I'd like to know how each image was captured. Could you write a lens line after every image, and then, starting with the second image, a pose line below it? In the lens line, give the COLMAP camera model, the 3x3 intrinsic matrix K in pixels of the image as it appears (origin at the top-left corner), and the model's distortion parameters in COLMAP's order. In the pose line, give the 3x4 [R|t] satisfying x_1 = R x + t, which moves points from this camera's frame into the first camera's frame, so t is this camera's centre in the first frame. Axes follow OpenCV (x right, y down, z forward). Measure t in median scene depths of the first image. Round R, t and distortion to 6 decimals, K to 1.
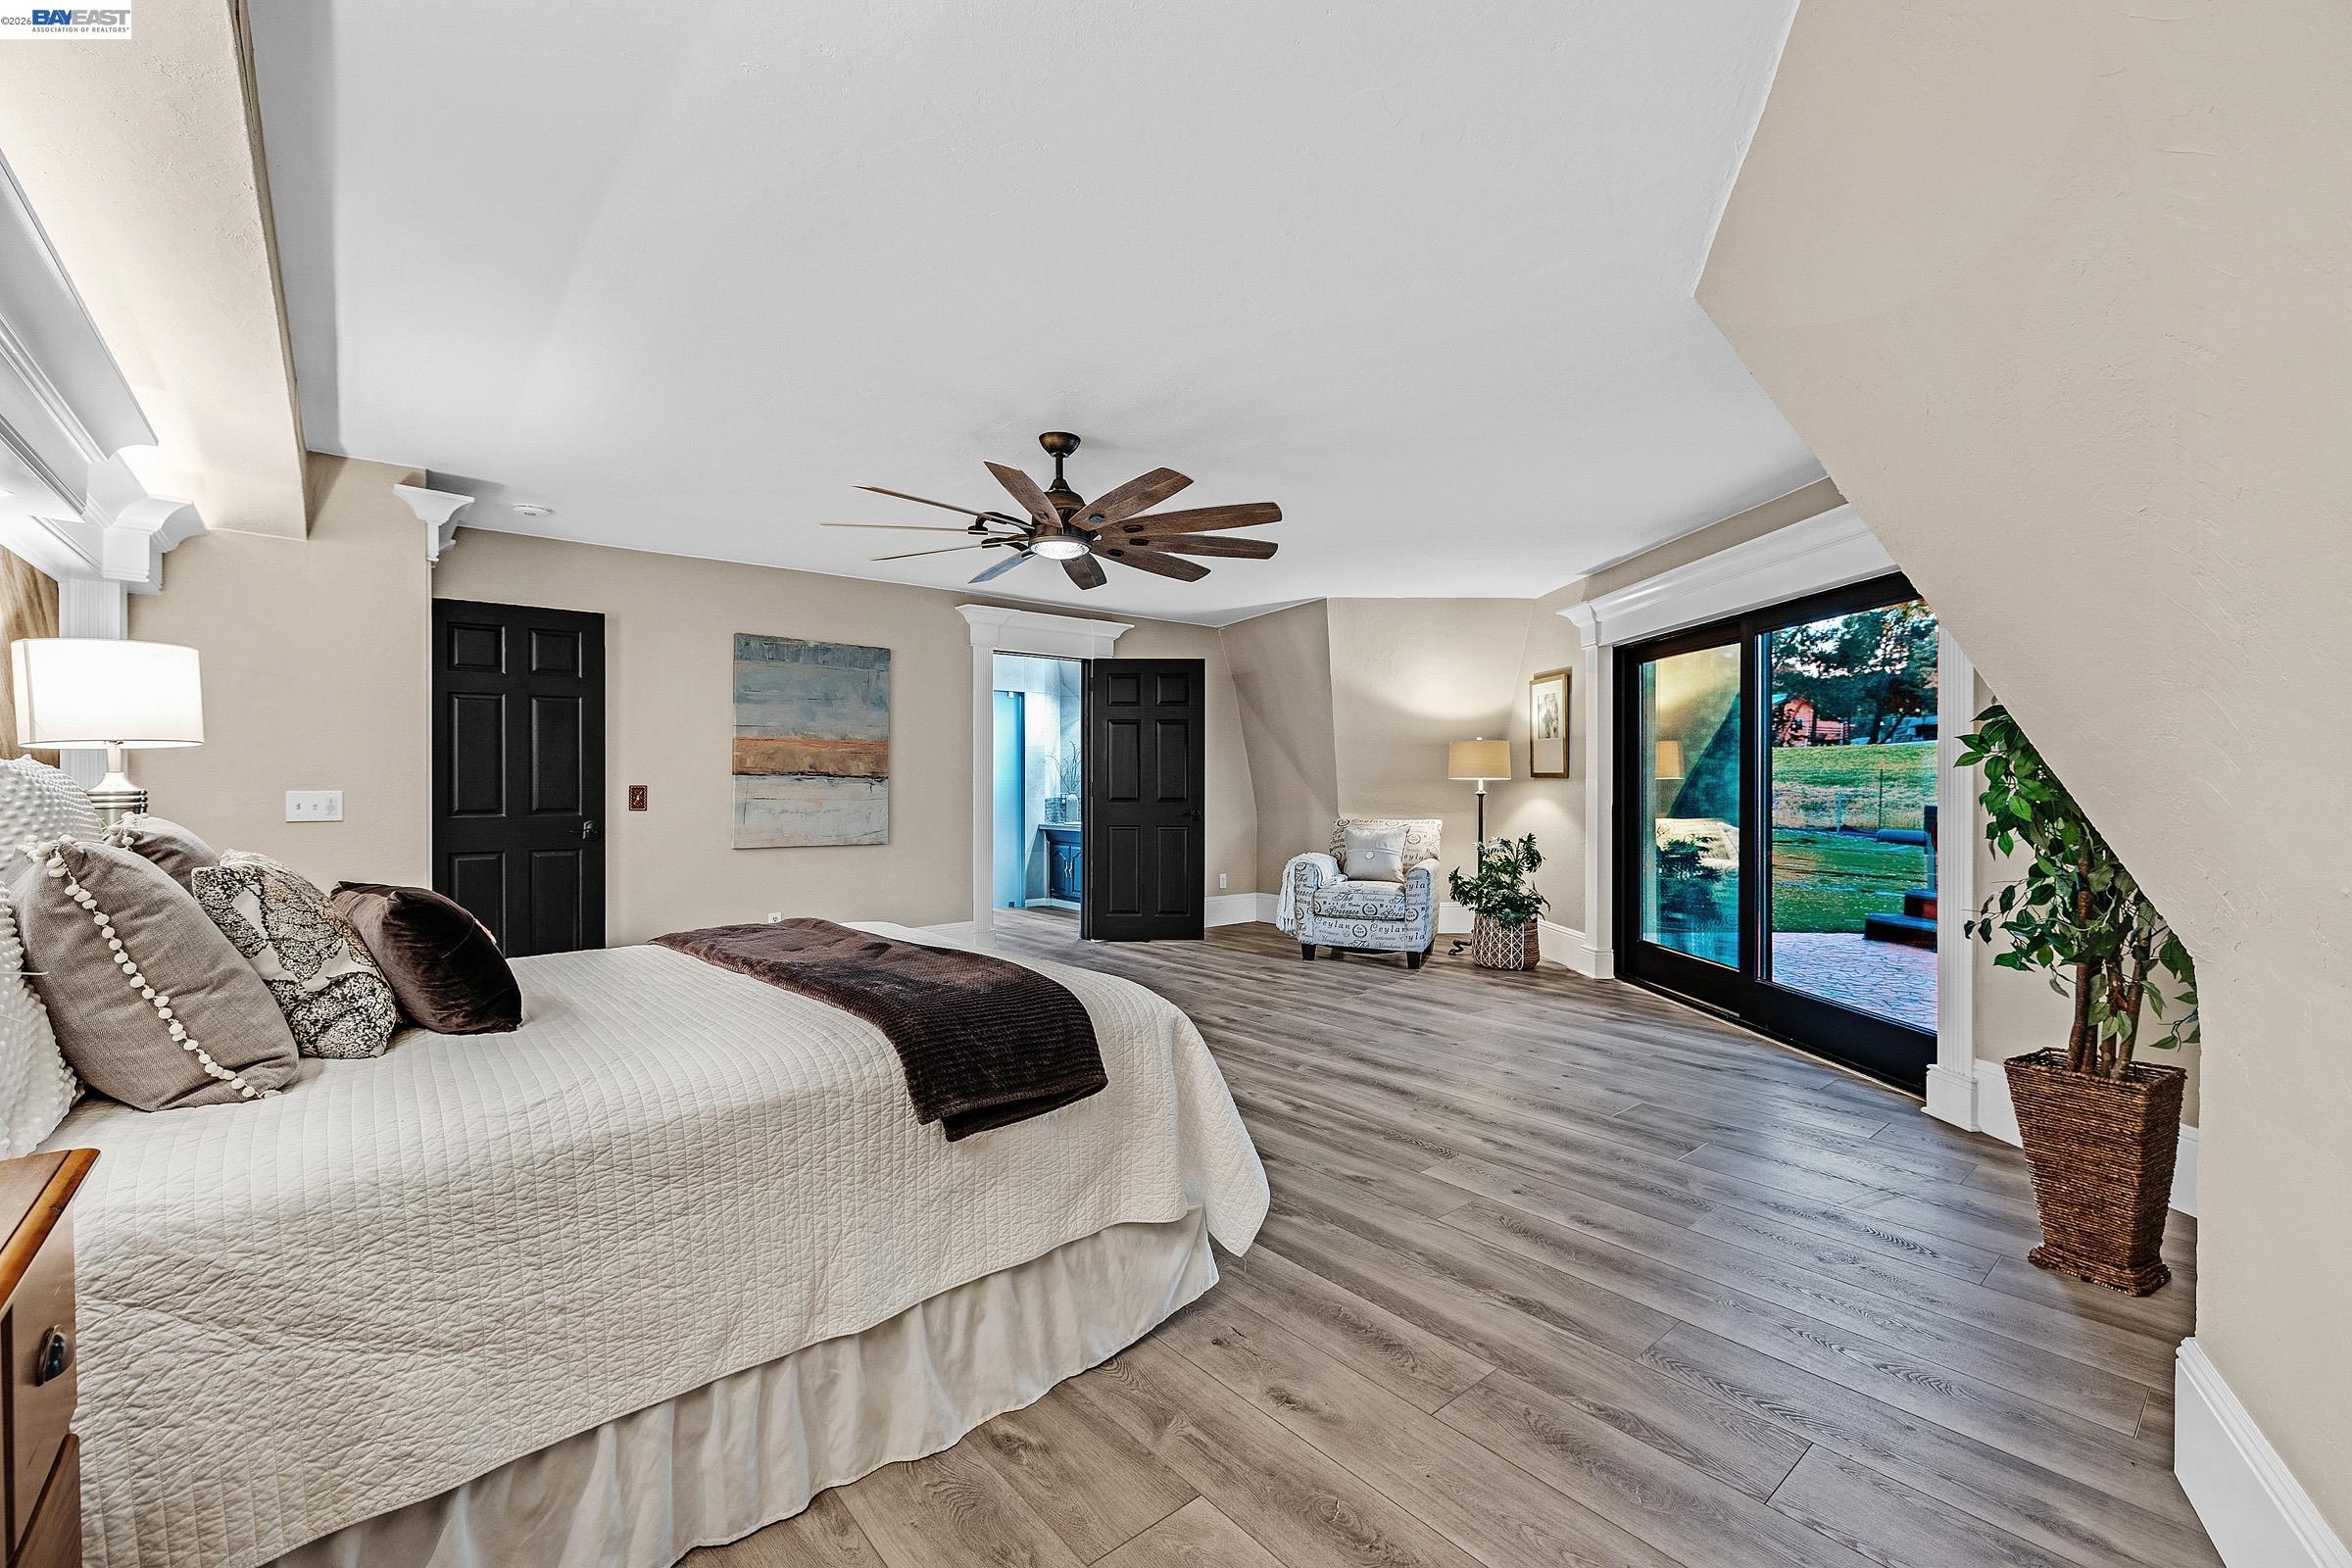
lens RADIAL K [[980.8, 0, 1176.0], [0, 980.8, 784.0], [0, 0, 1]] dist [-0.005283, -0.000310]
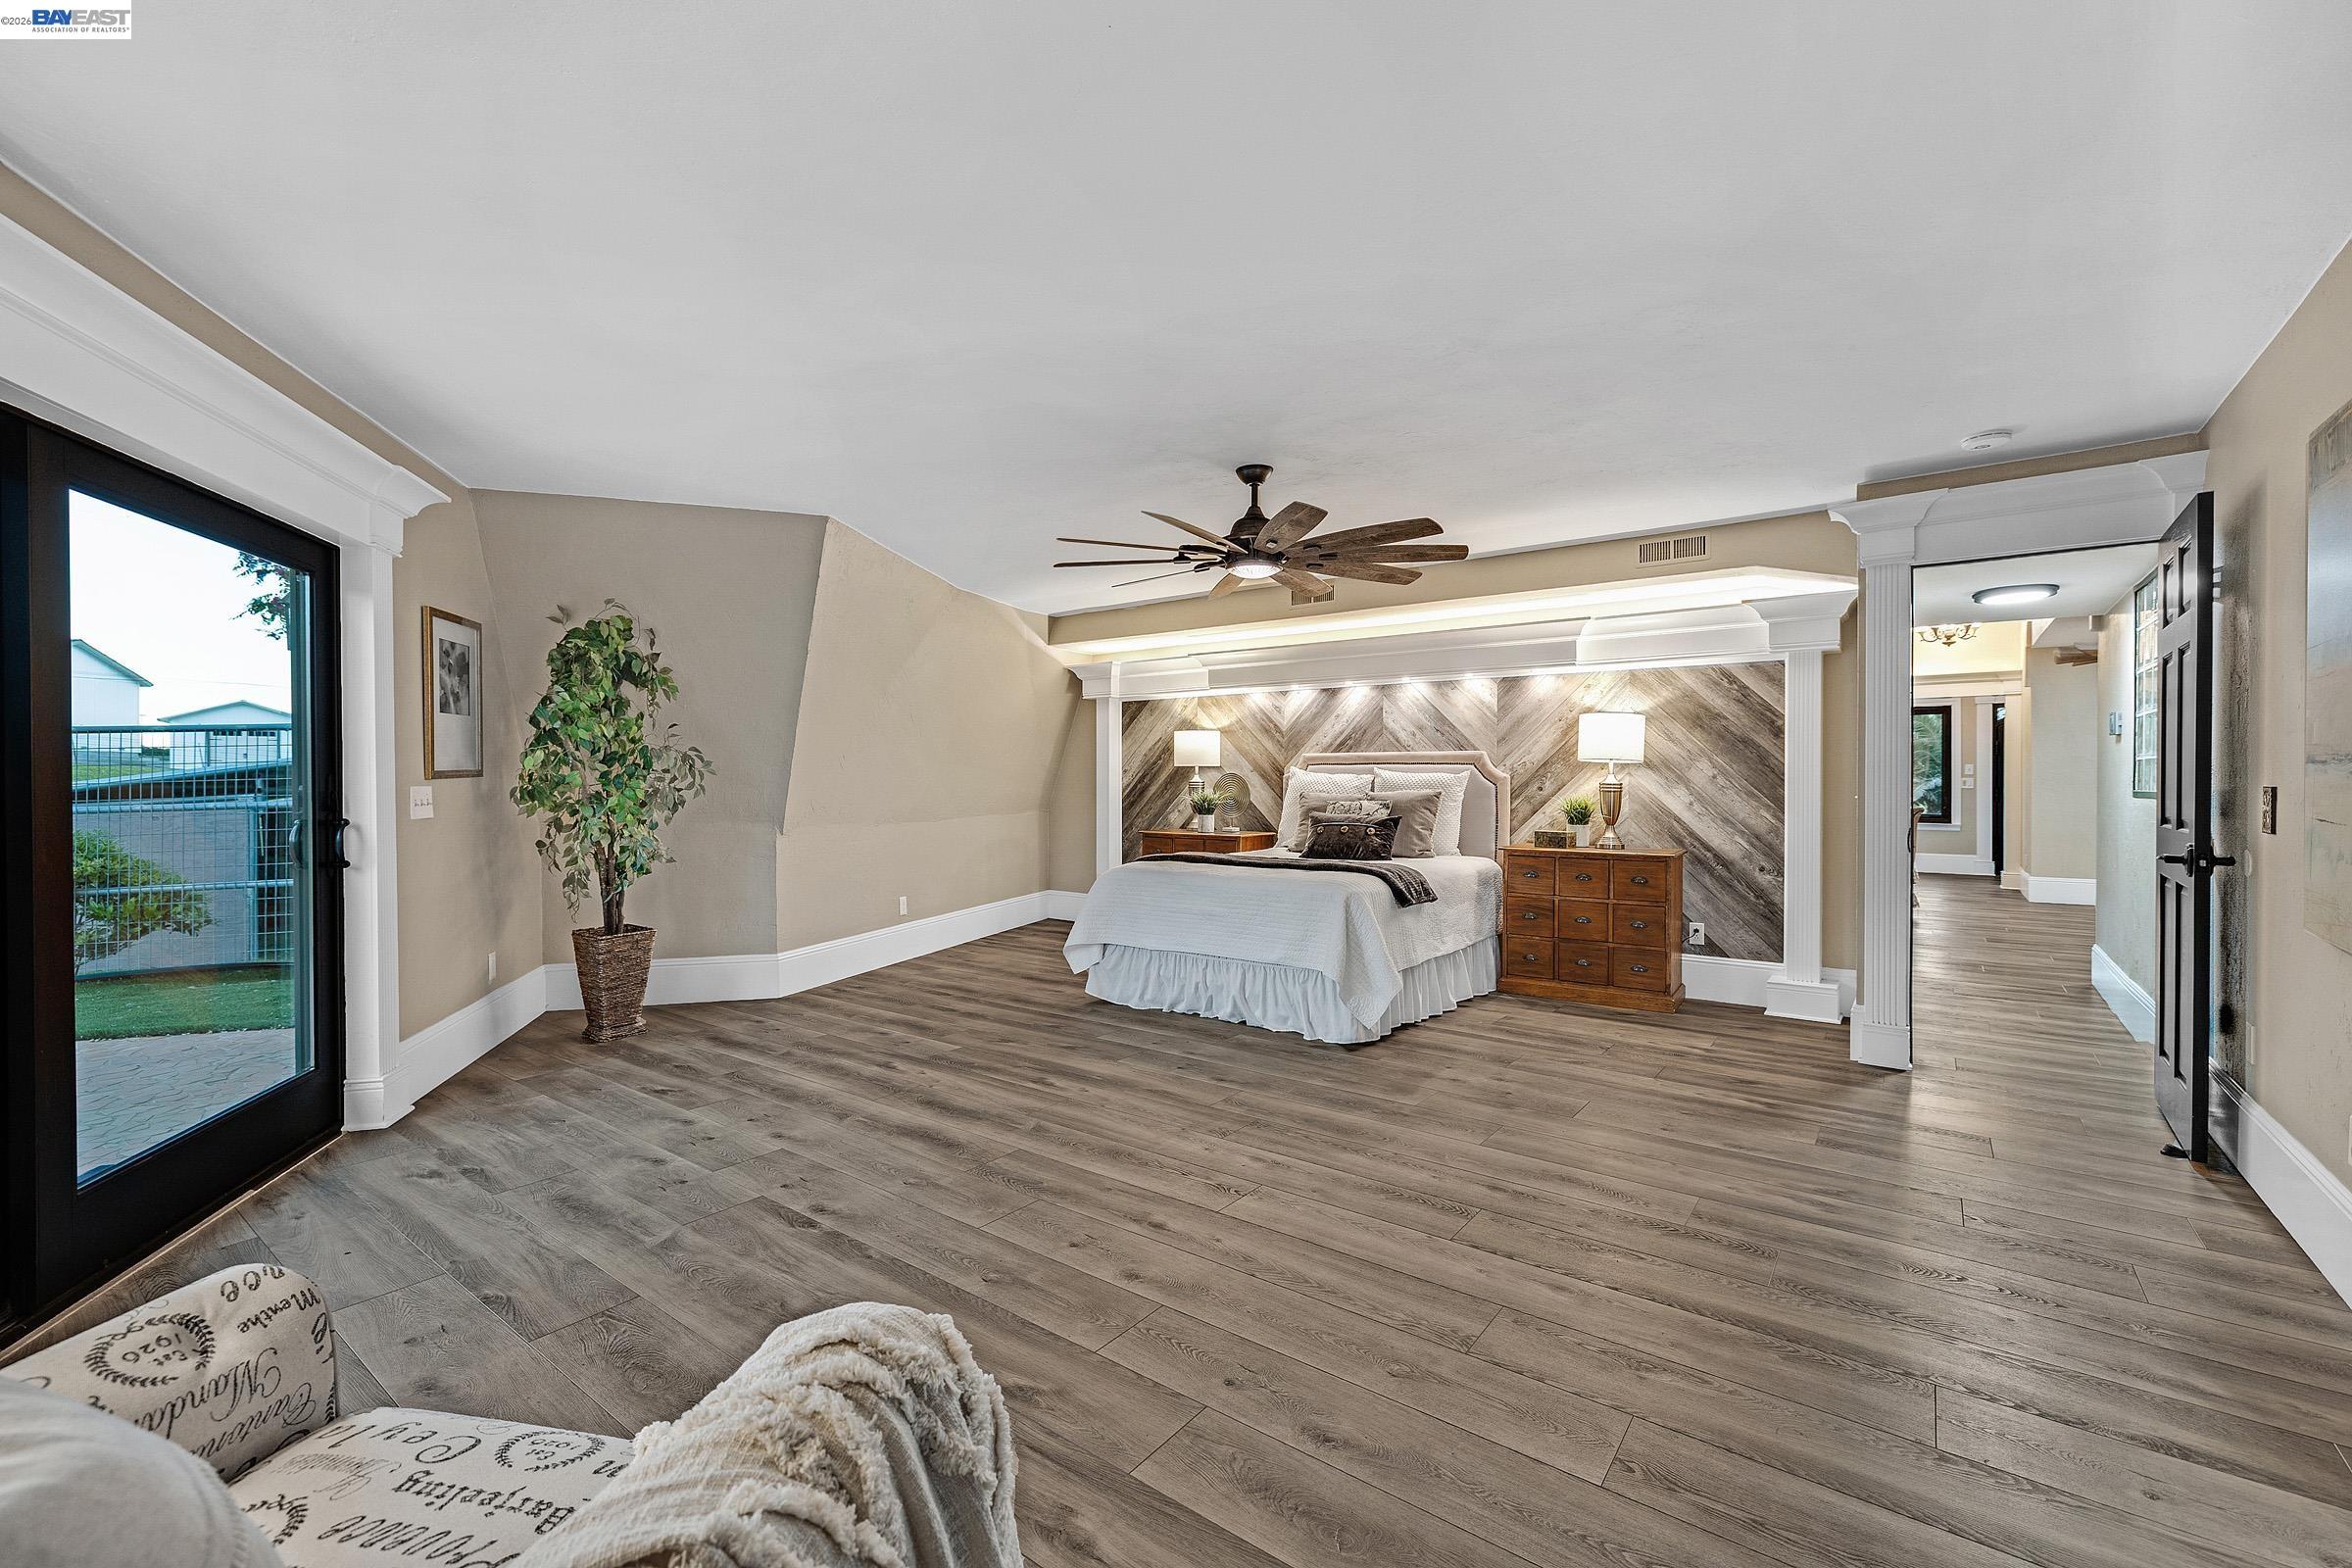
lens RADIAL K [[980.8, 0, 1176.0], [0, 980.8, 784.0], [0, 0, 1]] dist [-0.005283, -0.000310]
pose [[-0.976500, 0.005476, -0.215449, 0.185720], [0.003899, 0.999962, 0.007744, -0.006503], [0.215483, 0.006722, -0.976484, 1.849920]]
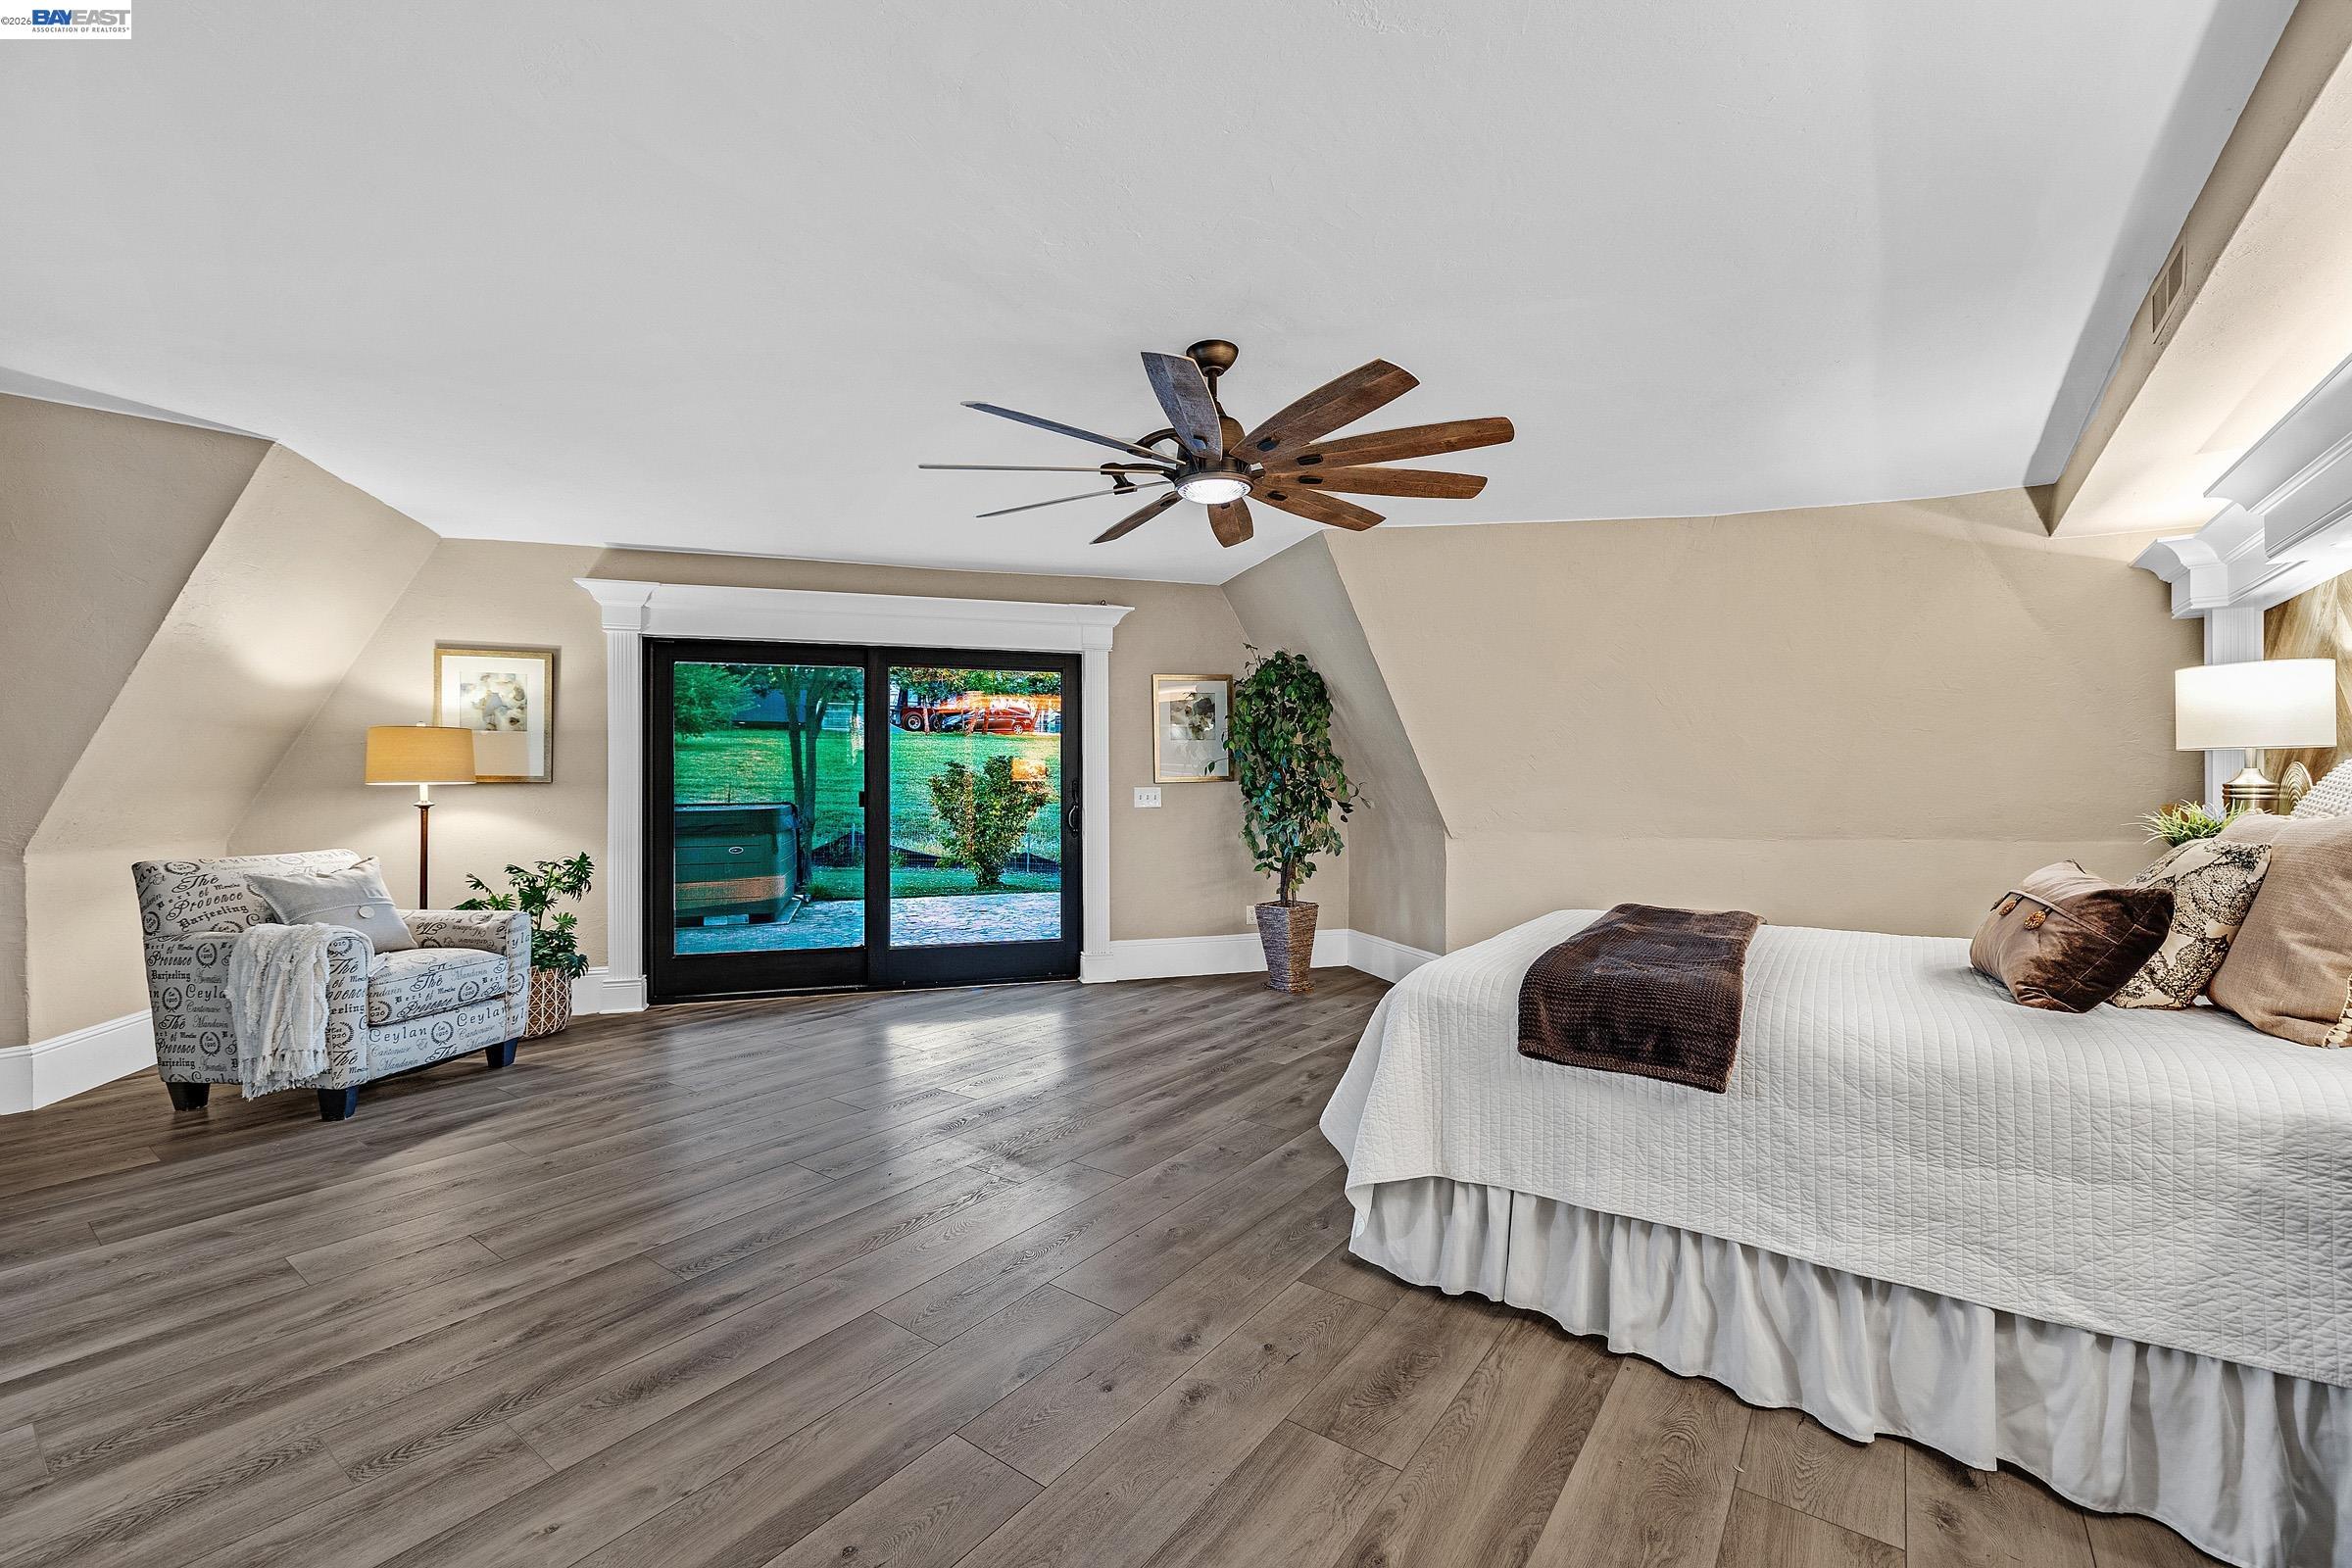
lens RADIAL K [[980.8, 0, 1176.0], [0, 980.8, 784.0], [0, 0, 1]] dist [-0.005283, -0.000310]
pose [[-0.234000, 0.005926, 0.972218, -0.797553], [0.004626, 0.999977, -0.004982, 0.001467], [-0.972225, 0.003332, -0.234022, 1.091534]]
